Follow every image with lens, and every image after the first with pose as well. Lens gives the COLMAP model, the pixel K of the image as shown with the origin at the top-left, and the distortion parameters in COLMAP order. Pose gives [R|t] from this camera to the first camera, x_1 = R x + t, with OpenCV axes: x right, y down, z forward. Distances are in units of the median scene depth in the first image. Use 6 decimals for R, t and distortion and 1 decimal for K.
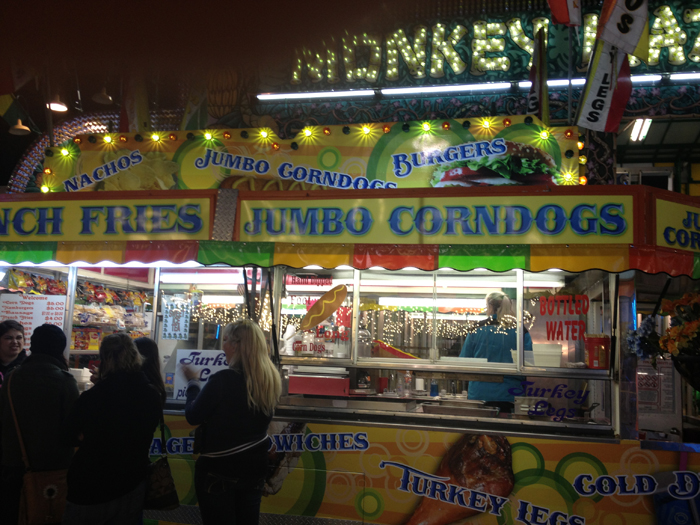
lens RADIAL K [[657.2, 0, 350.0], [0, 657.2, 262.5], [0, 0, 1]] dist [0.129754, -0.231947]
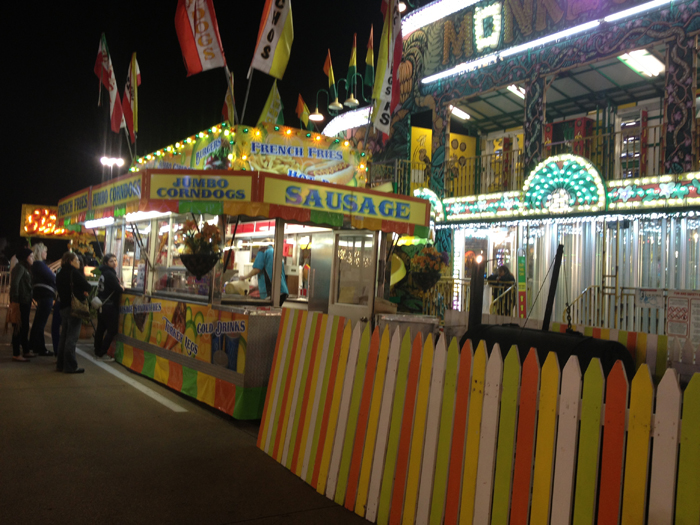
lens RADIAL K [[657.2, 0, 350.0], [0, 657.2, 262.5], [0, 0, 1]] dist [0.129754, -0.231947]
pose [[0.723283, -0.015665, -0.690374, 0.657045], [0.057548, 0.997632, 0.037654, 0.035696], [0.688150, -0.066964, 0.722472, -0.010381]]
